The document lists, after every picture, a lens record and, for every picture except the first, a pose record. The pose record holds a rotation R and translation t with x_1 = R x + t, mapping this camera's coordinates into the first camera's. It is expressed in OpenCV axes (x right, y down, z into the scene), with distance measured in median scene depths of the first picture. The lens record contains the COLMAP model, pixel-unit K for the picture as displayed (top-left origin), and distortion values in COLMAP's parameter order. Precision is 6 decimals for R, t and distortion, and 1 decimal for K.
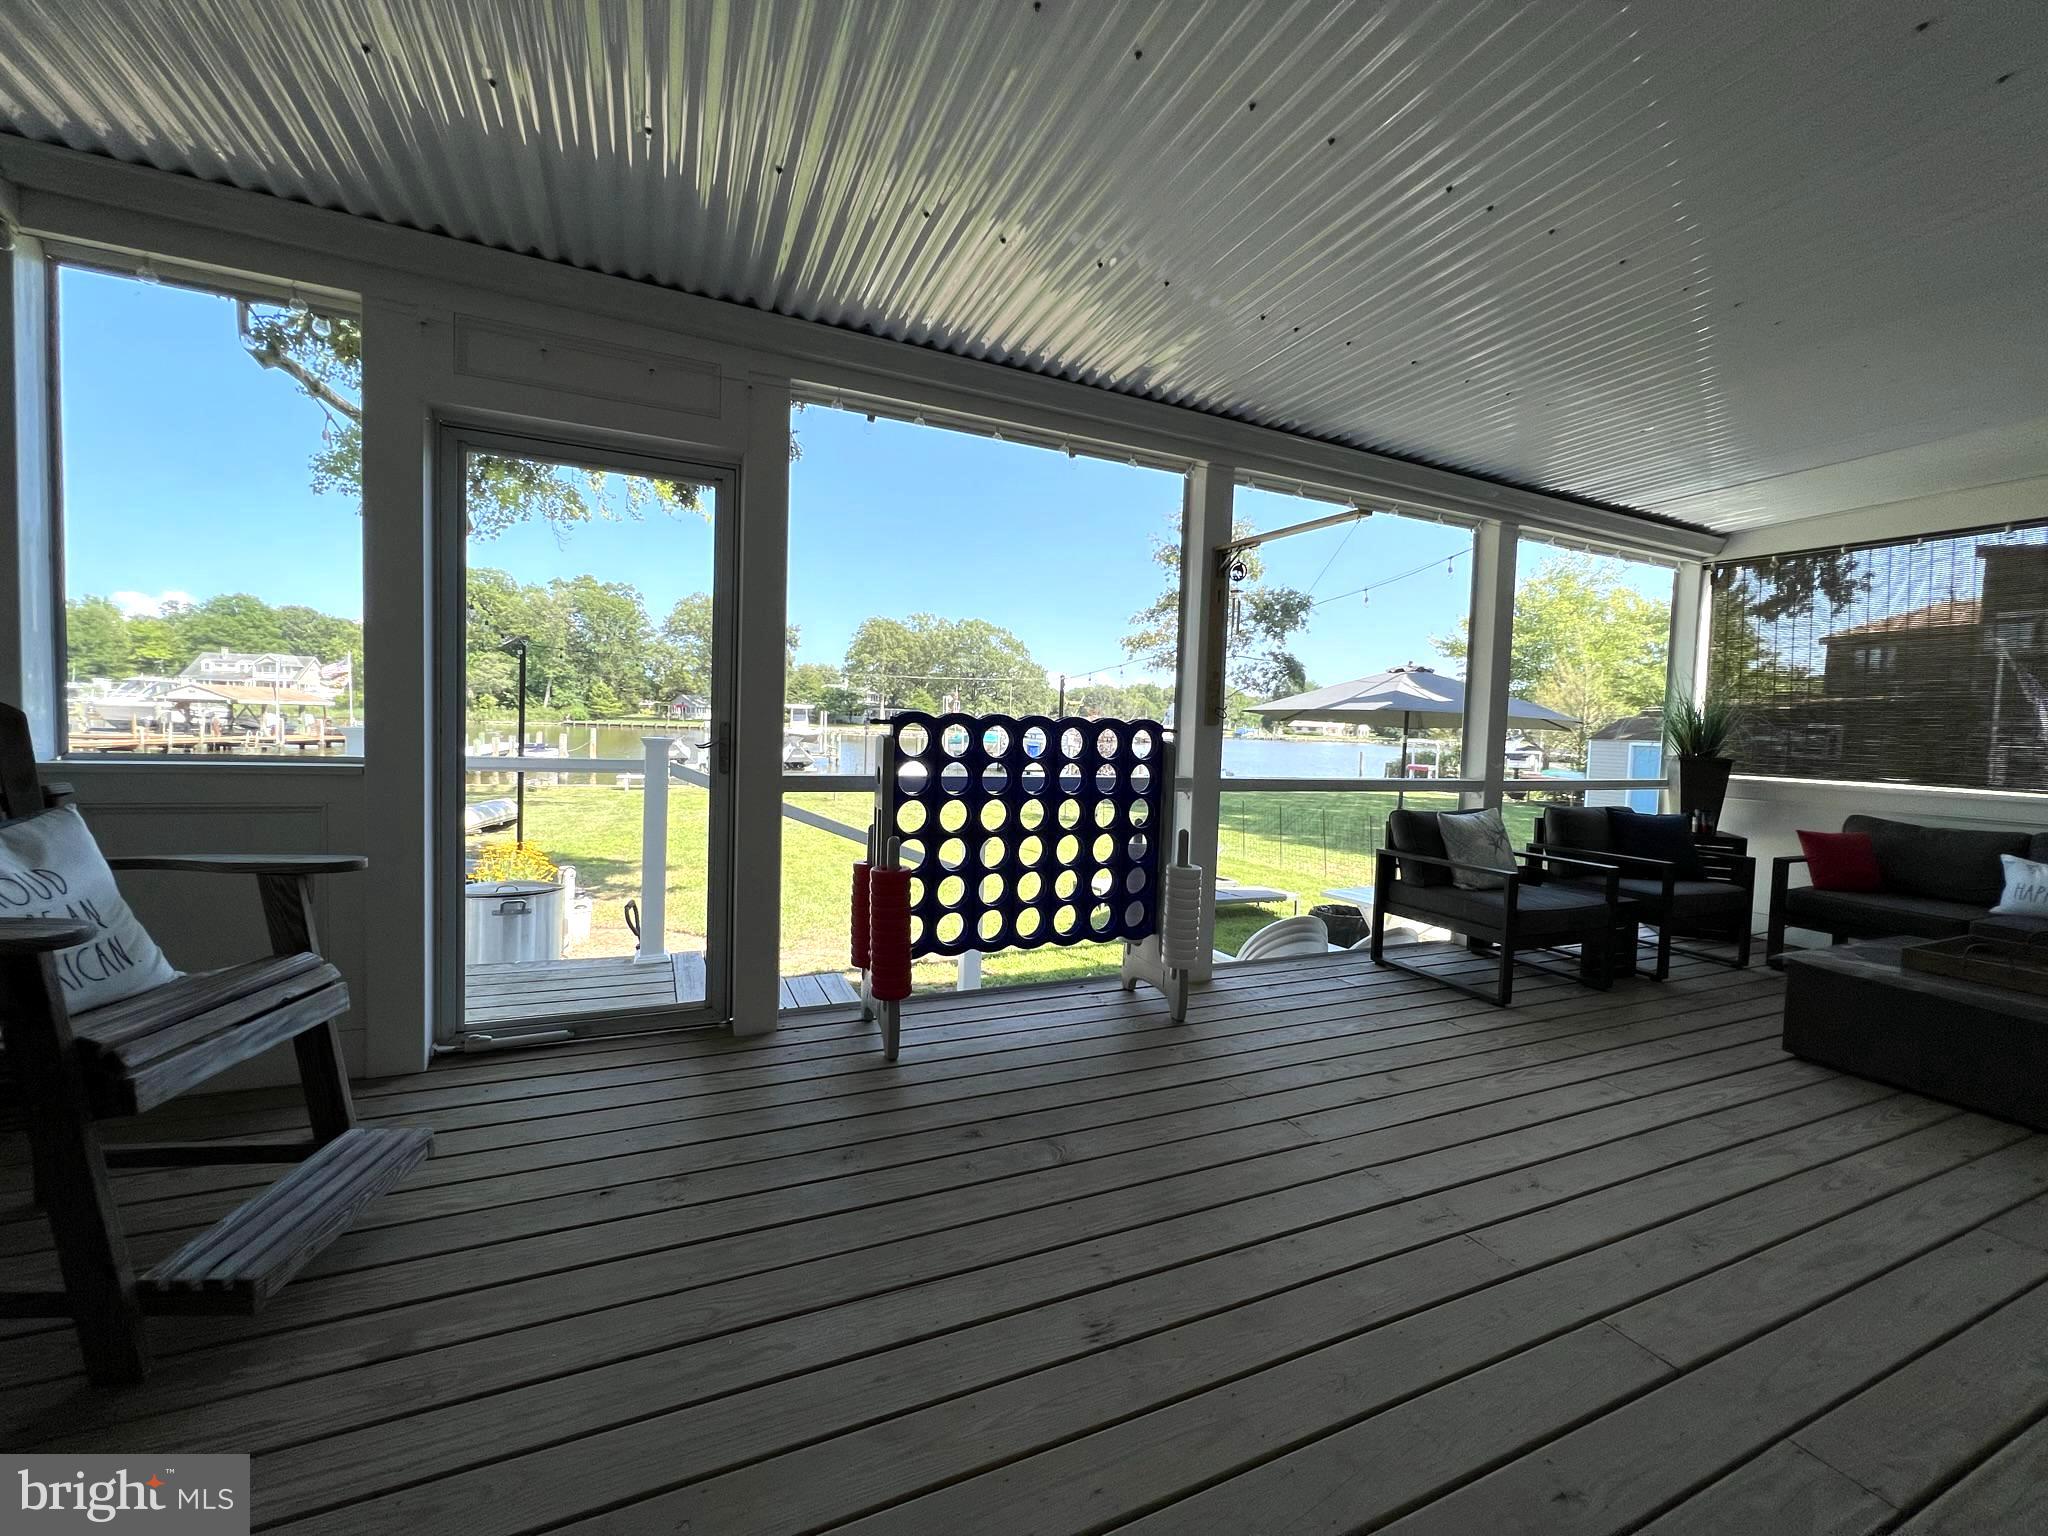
lens RADIAL K [[825.3, 0, 1021.7], [0, 825.3, 764.1], [0, 0, 1]] dist [-0.001724, 0.000977]
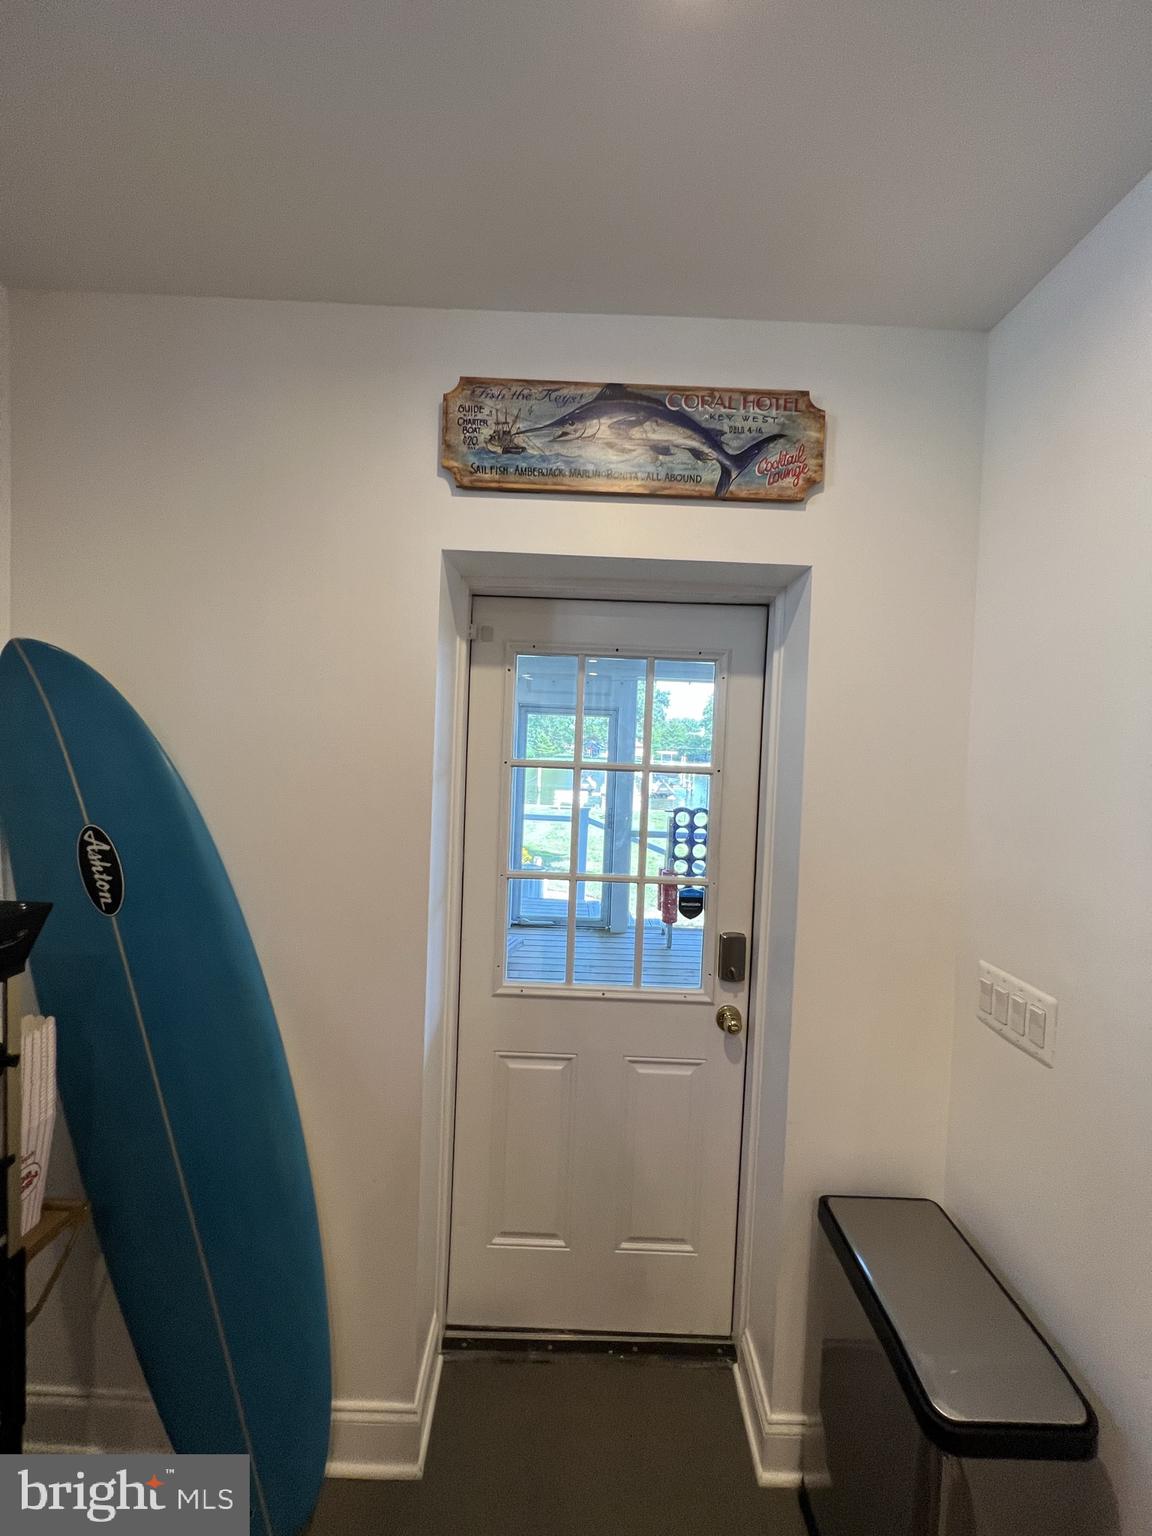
lens RADIAL K [[616.7, 0, 576.0], [0, 616.7, 768.0], [0, 0, 1]] dist [-0.002653, 0.001084]
pose [[0.915521, 0.013179, -0.402055, 0.249955], [-0.027204, 0.999204, -0.029193, -0.095418], [0.401350, 0.037665, 0.915150, -0.642975]]
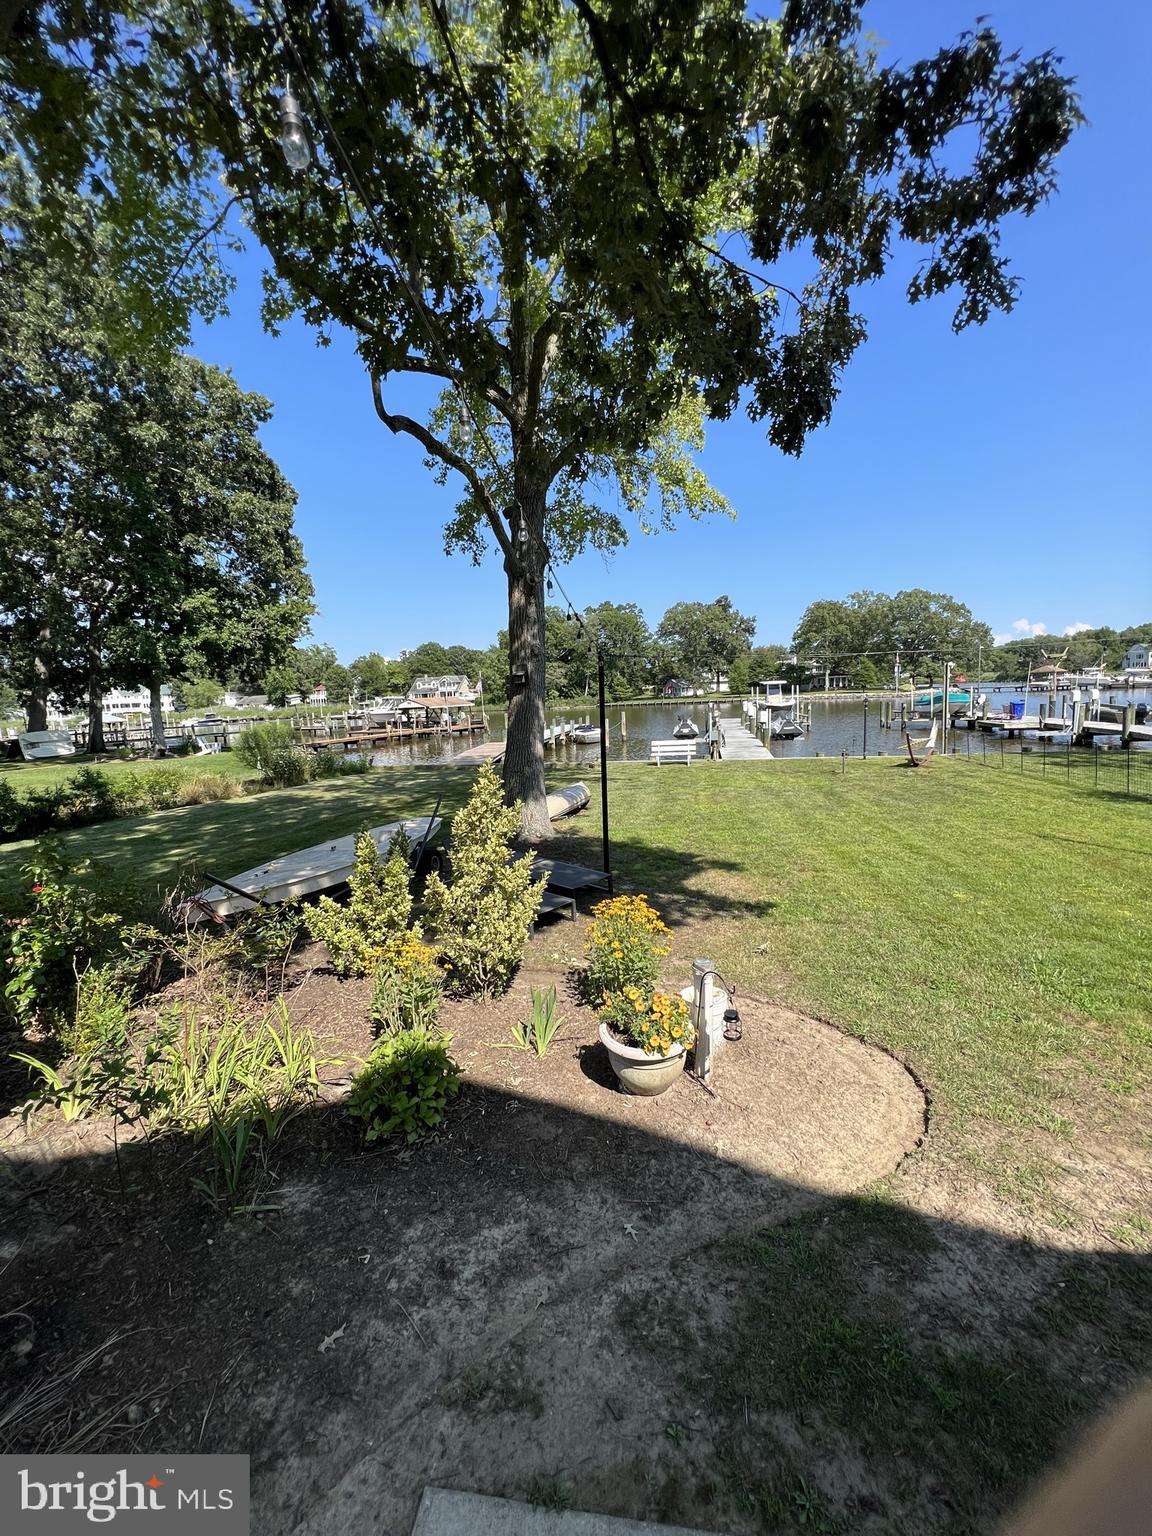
lens RADIAL K [[619.0, 0, 571.2], [0, 619.0, 768.5], [0, 0, 1]] dist [-0.001724, 0.000977]
pose [[0.853142, -0.008615, -0.521607, -0.689348], [0.045990, 0.997213, 0.058750, -0.152464], [0.519647, -0.074111, 0.851161, 0.925555]]
